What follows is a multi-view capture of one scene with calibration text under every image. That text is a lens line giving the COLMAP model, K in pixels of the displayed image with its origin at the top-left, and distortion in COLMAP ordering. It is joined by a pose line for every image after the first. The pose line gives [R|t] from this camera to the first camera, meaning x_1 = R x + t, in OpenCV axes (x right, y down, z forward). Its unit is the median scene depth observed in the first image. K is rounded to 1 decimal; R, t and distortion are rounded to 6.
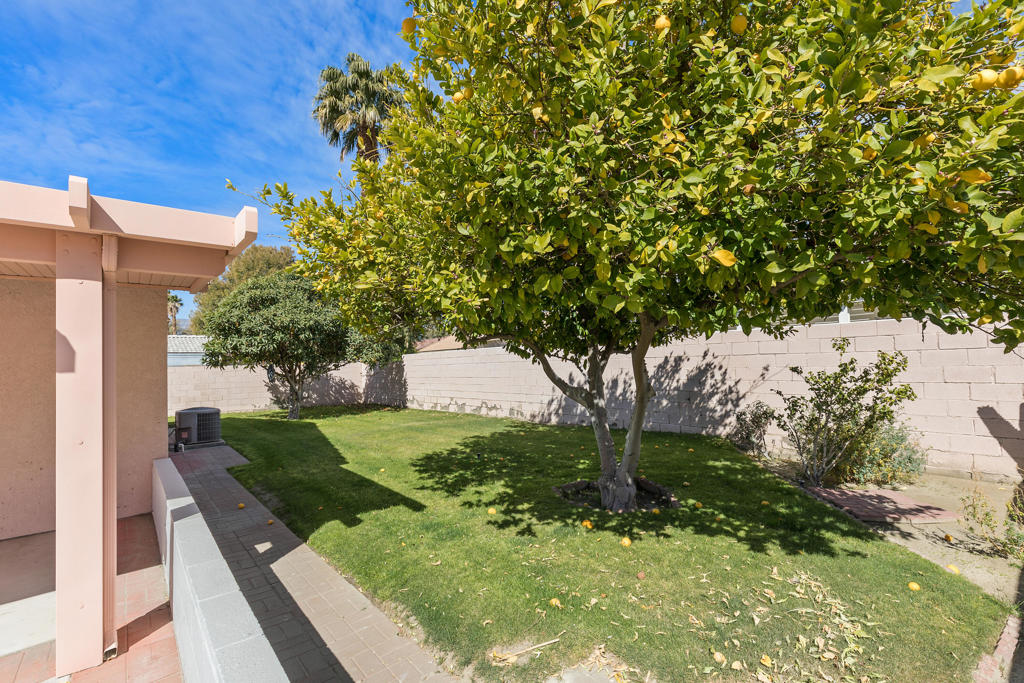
lens RADIAL K [[466.5, 0, 512.4], [0, 466.5, 363.8], [0, 0, 1]] dist [0.000610, -0.000135]
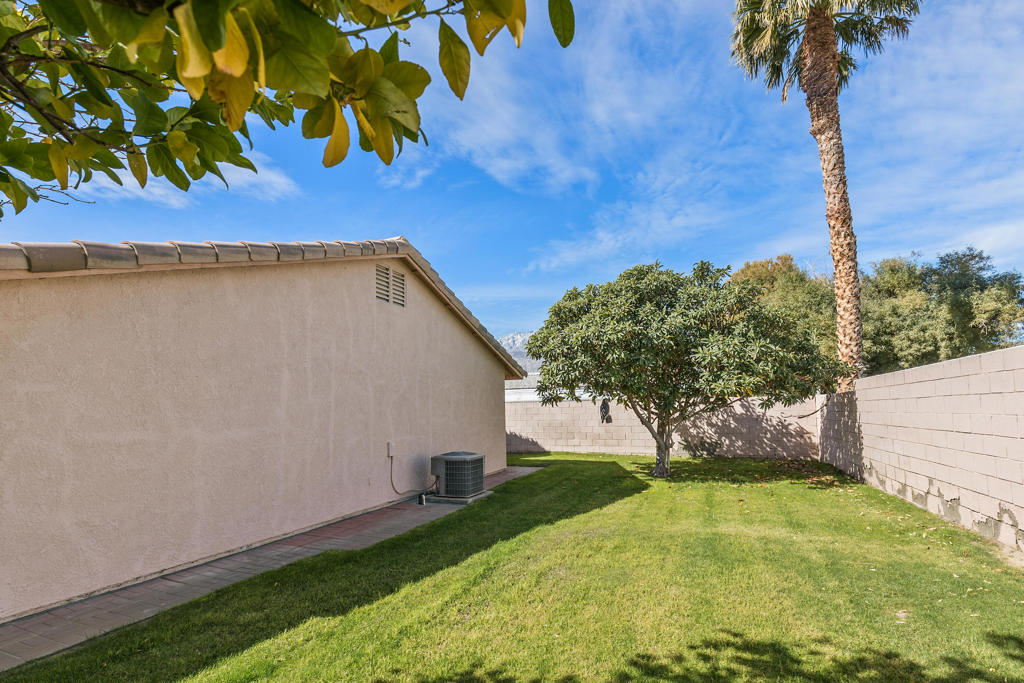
lens RADIAL K [[479.1, 0, 513.6], [0, 479.1, 391.7], [0, 0, 1]] dist [0.030175, -0.000048]
pose [[0.463104, -0.015378, -0.886171, 0.064198], [0.006118, 0.999881, -0.014154, -0.001059], [0.886283, 0.001133, 0.463143, 0.342369]]
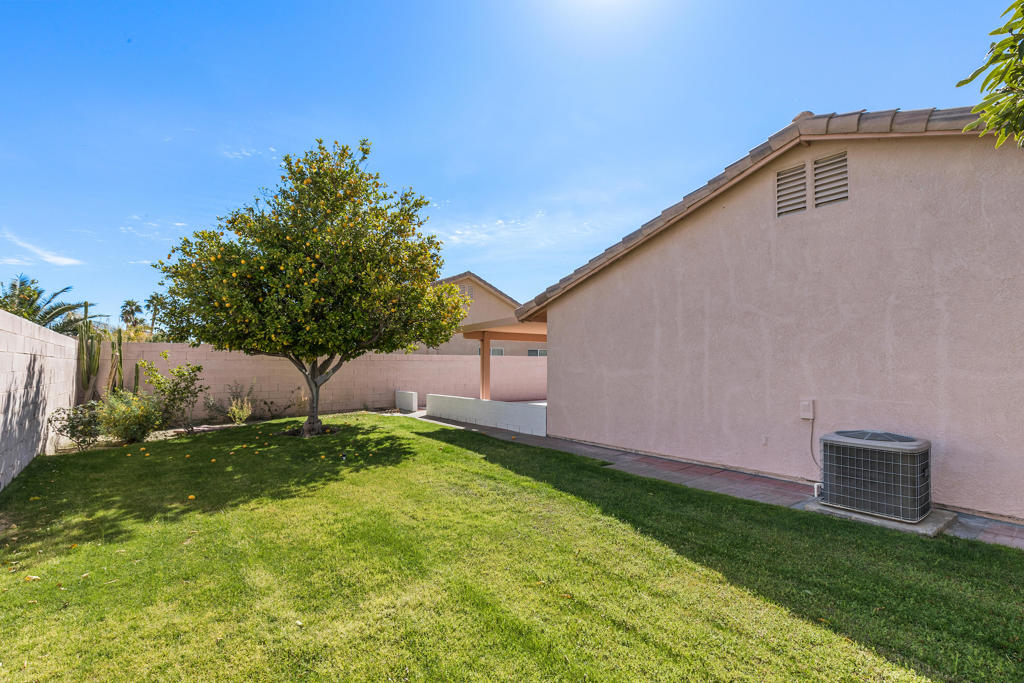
lens RADIAL K [[466.5, 0, 512.4], [0, 466.5, 363.8], [0, 0, 1]] dist [0.000610, -0.000135]
pose [[-0.999330, 0.023963, 0.027654, -0.157588], [0.023857, 0.999707, -0.004170, 0.009096], [-0.027746, -0.003507, -0.999609, 0.717230]]
